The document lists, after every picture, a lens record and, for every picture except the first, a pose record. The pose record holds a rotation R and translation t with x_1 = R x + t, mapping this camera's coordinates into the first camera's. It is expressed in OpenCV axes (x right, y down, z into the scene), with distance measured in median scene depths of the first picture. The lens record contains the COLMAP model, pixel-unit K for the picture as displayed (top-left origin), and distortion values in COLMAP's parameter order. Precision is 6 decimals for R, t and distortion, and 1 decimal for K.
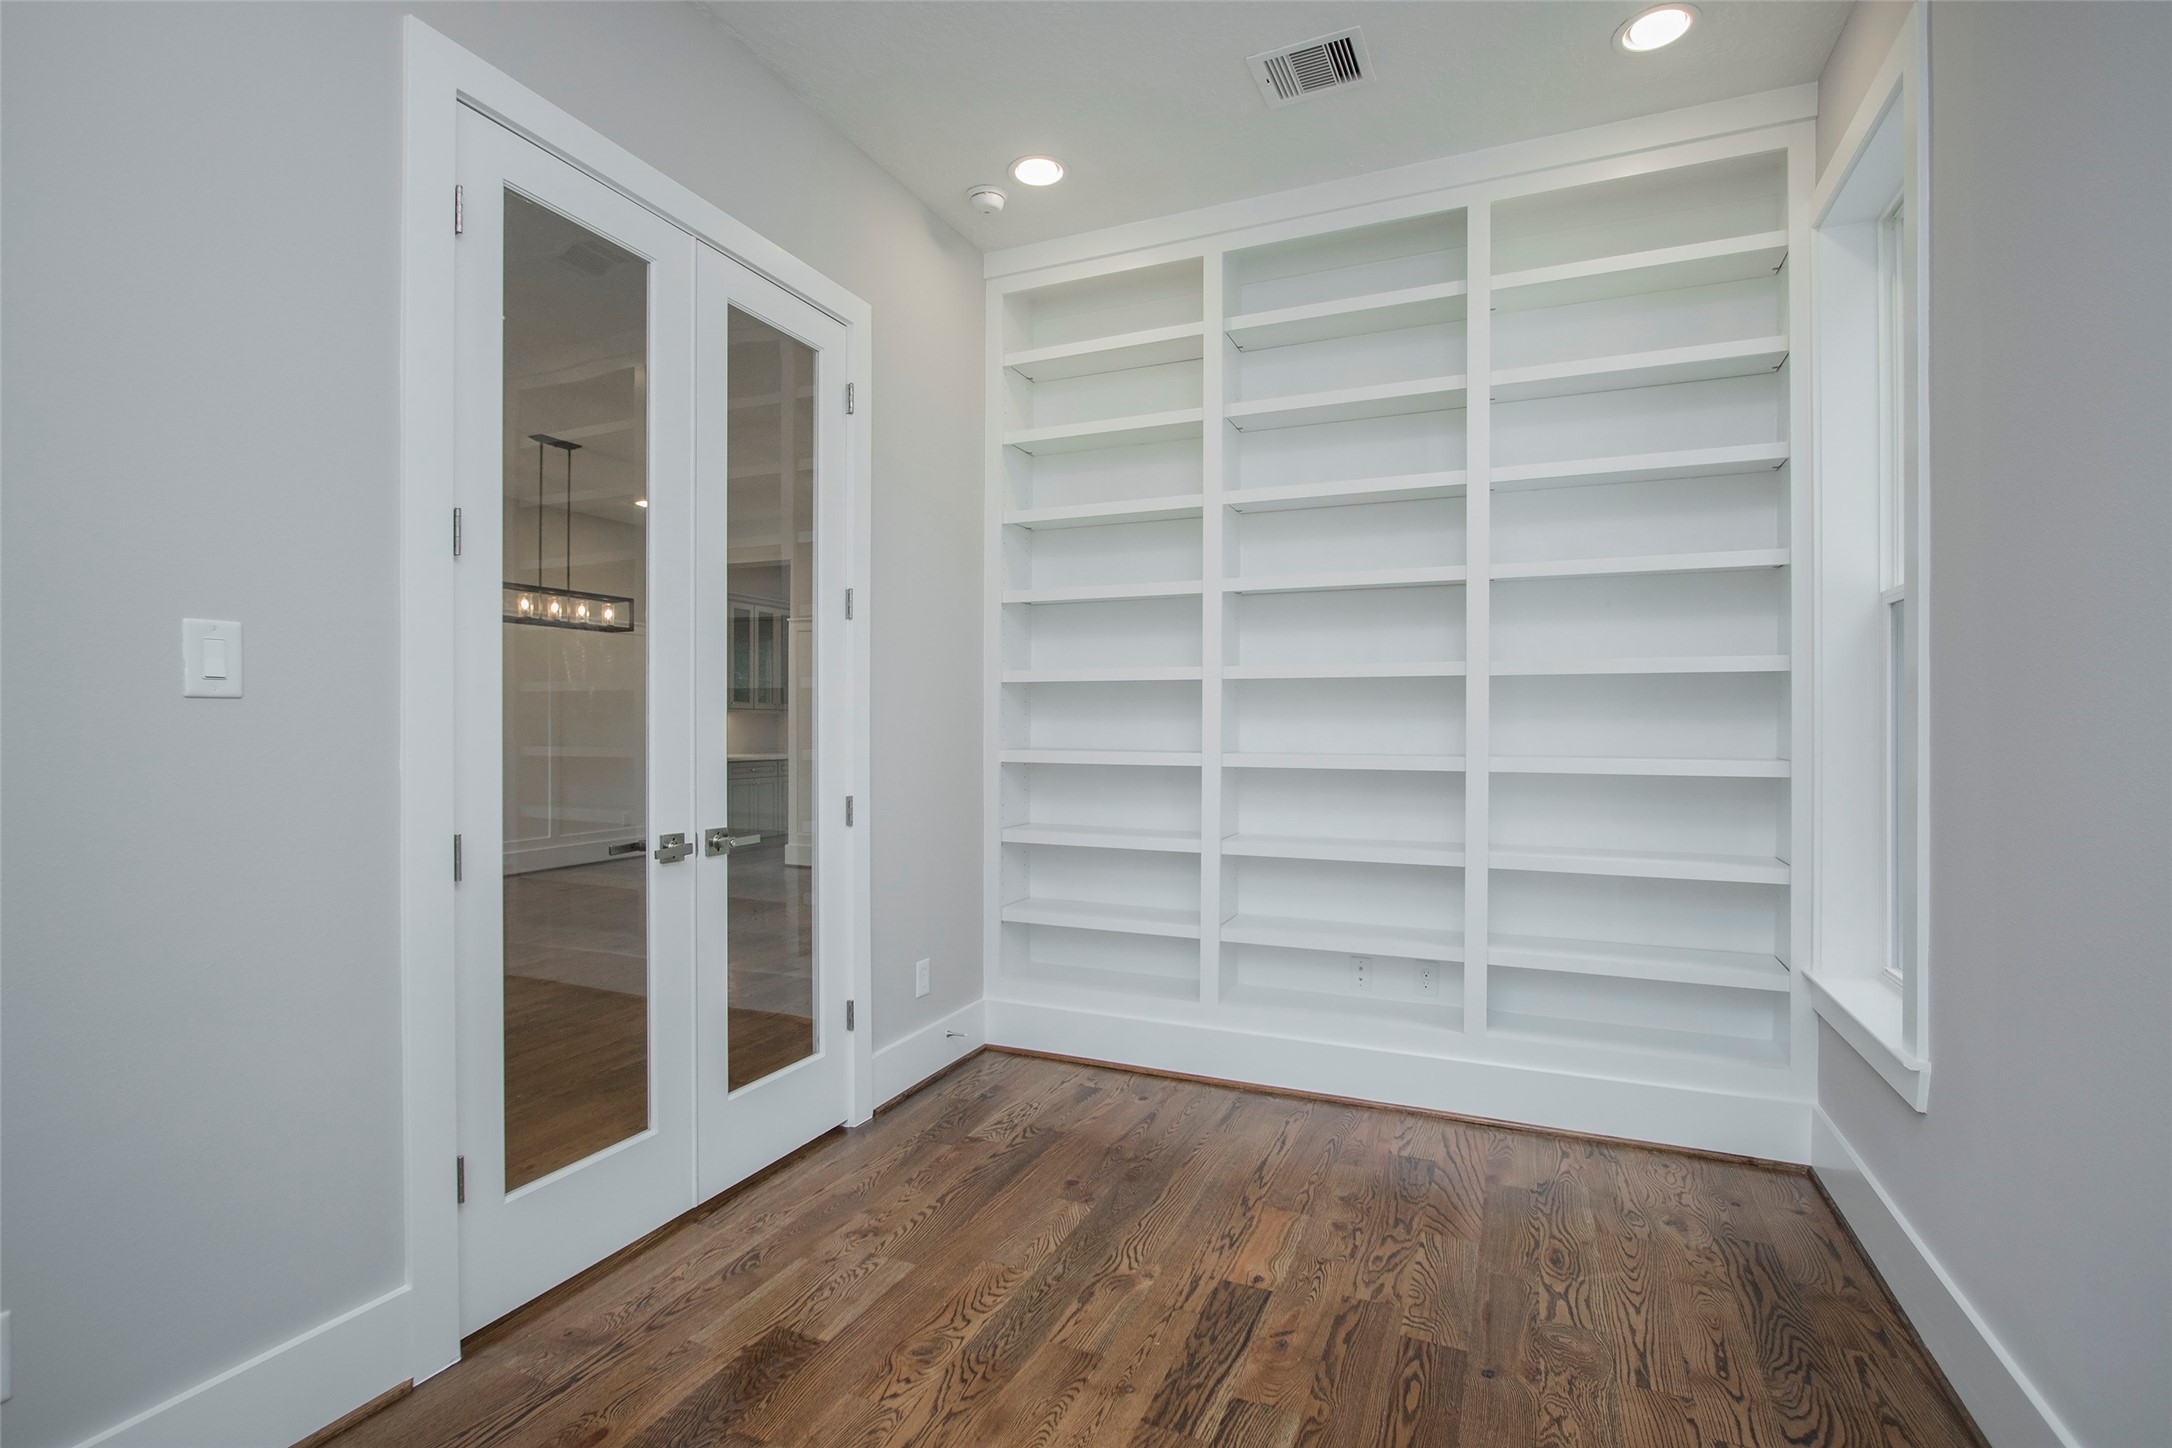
lens RADIAL K [[973.3, 0, 1077.8], [0, 973.3, 703.4], [0, 0, 1]] dist [-0.027439, -0.000164]
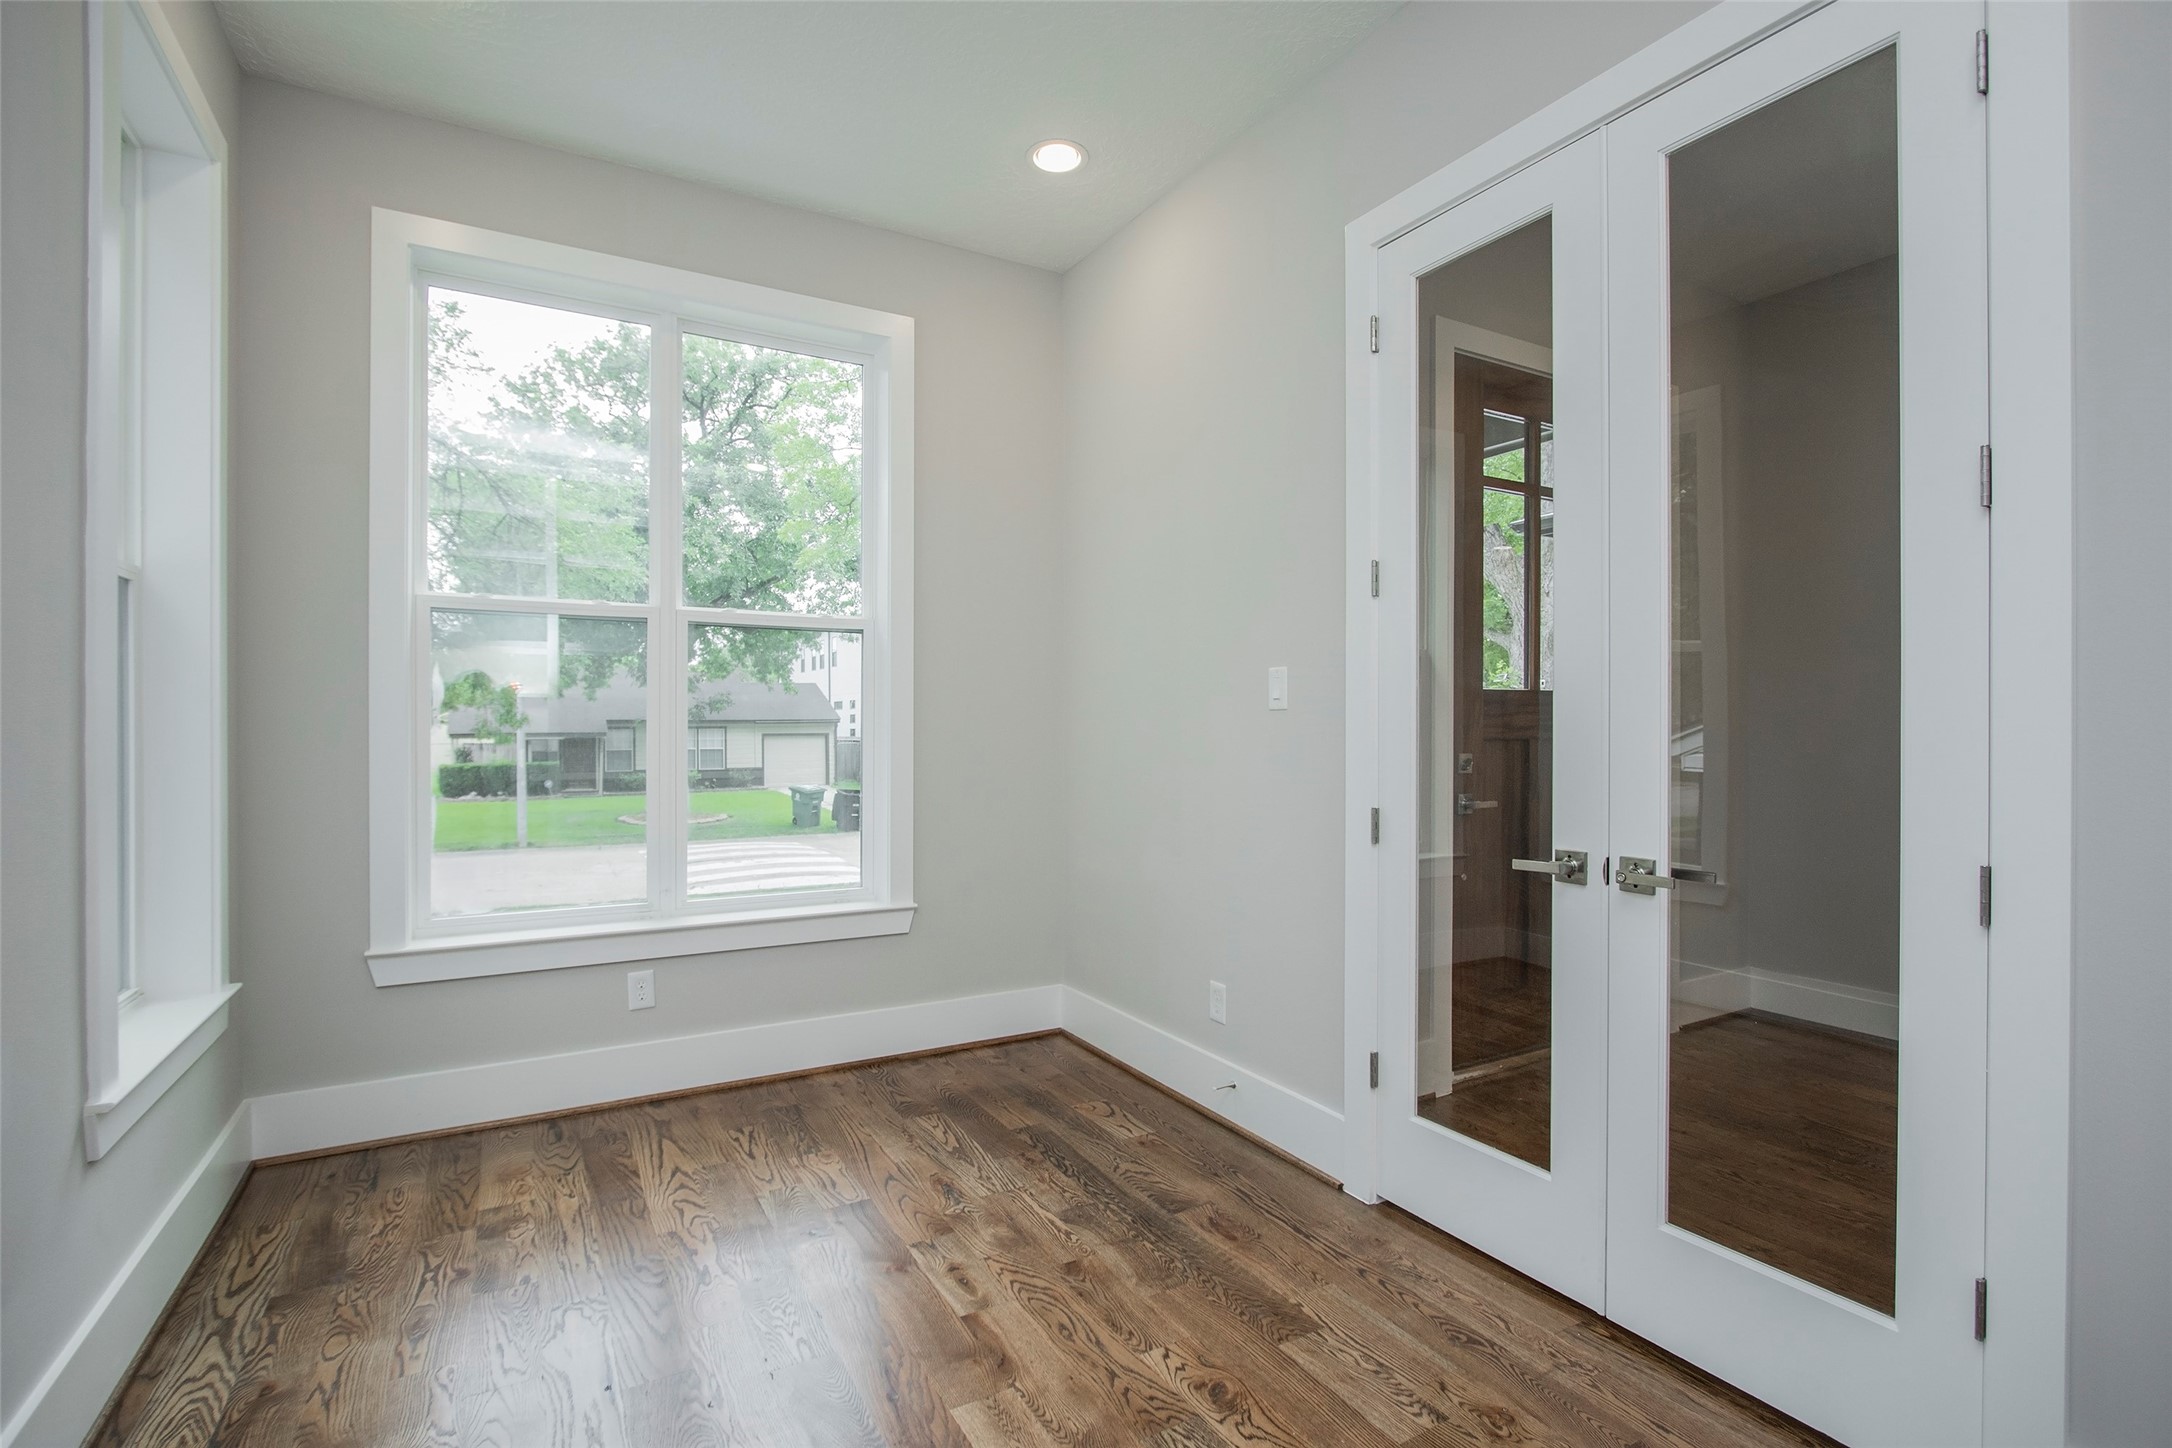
lens RADIAL K [[1024.8, 0, 1077.8], [0, 1024.8, 729.1], [0, 0, 1]] dist [-0.021118, 0.000095]
pose [[-0.592989, -0.002276, -0.805207, 0.682797], [0.010622, 0.999887, -0.010648, 0.035746], [0.805141, -0.014867, -0.592898, 1.412209]]
